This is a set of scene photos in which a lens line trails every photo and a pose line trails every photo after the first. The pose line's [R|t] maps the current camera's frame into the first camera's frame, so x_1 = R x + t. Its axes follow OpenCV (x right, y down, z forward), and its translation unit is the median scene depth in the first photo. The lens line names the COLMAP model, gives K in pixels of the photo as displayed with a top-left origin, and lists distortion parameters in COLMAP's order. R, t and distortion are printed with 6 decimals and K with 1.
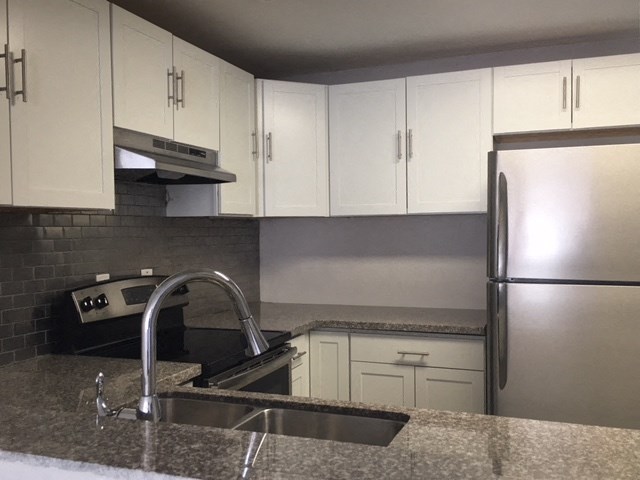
lens RADIAL K [[594.5, 0, 320.0], [0, 594.5, 240.0], [0, 0, 1]] dist [0.048997, 0.005639]
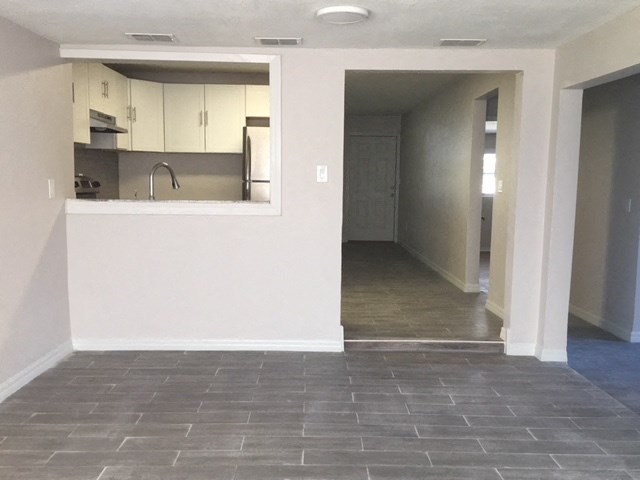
lens RADIAL K [[594.5, 0, 320.0], [0, 594.5, 240.0], [0, 0, 1]] dist [0.048997, 0.005639]
pose [[0.922573, -0.014118, 0.385565, -0.316071], [-0.021740, 0.995840, 0.088483, 0.073323], [-0.385210, -0.090014, 0.918428, -1.182294]]
